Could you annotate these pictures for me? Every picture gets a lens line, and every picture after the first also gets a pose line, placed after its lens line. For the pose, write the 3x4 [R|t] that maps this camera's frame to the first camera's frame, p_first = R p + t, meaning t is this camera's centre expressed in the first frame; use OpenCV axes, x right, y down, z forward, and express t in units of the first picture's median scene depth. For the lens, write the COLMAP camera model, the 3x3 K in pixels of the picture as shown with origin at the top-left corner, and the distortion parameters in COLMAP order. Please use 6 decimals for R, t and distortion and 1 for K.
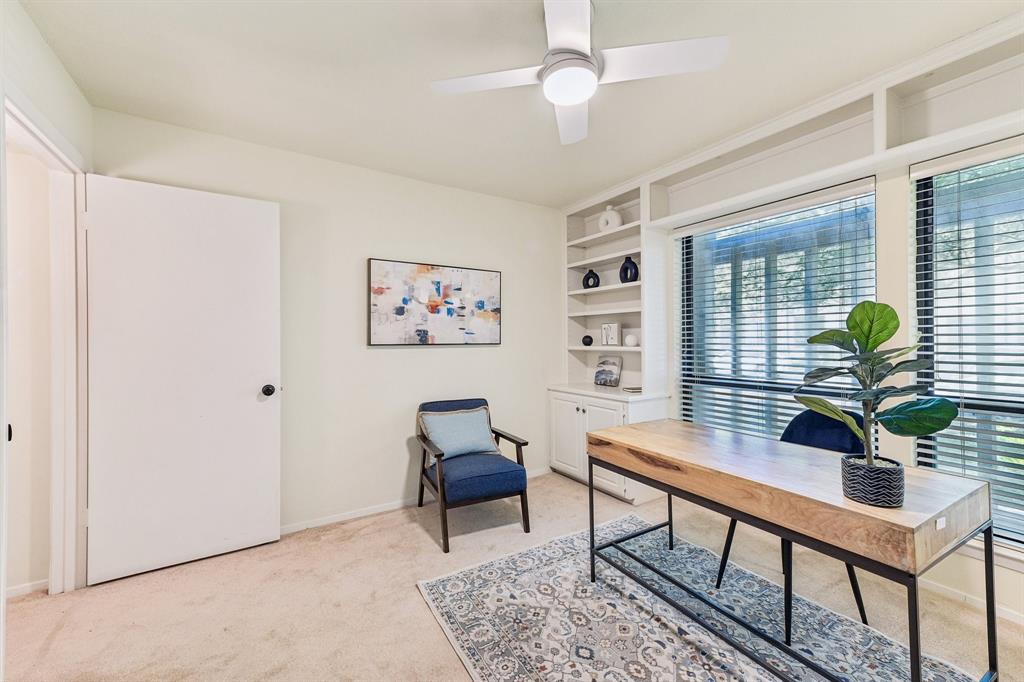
lens RADIAL K [[405.8, 0, 513.6], [0, 405.8, 336.8], [0, 0, 1]] dist [0.003776, 0.000398]
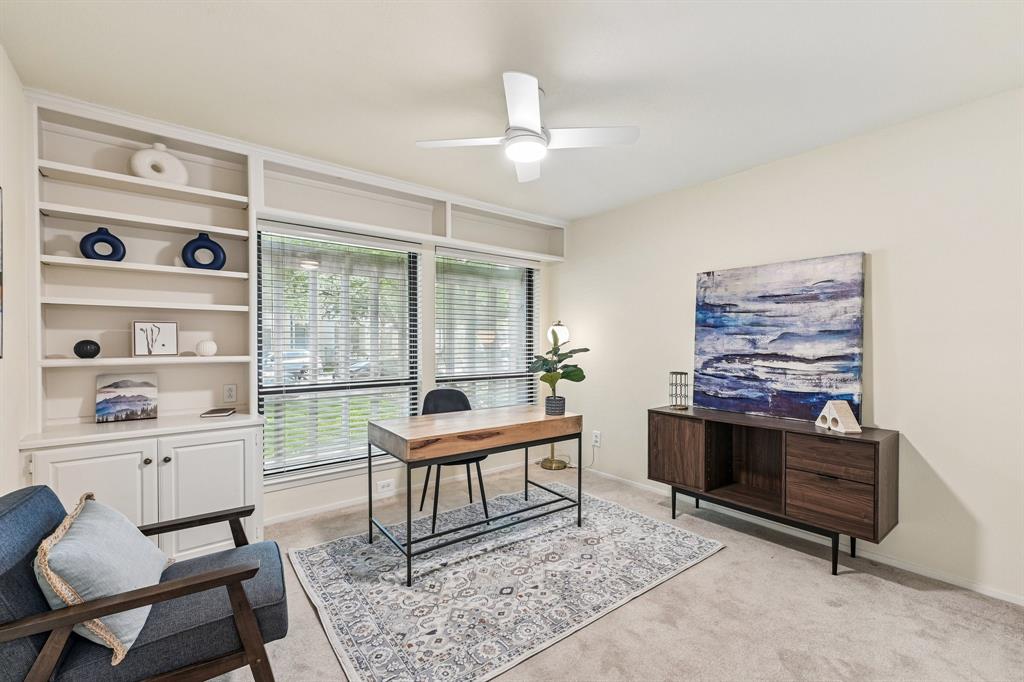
lens RADIAL K [[437.3, 0, 515.6], [0, 437.3, 346.4], [0, 0, 1]] dist [0.004608, 0.000147]
pose [[-0.113339, 0.000311, 0.993556, -0.825626], [-0.004098, 0.999991, -0.000780, 0.005669], [-0.993548, -0.004160, -0.113337, 0.779533]]
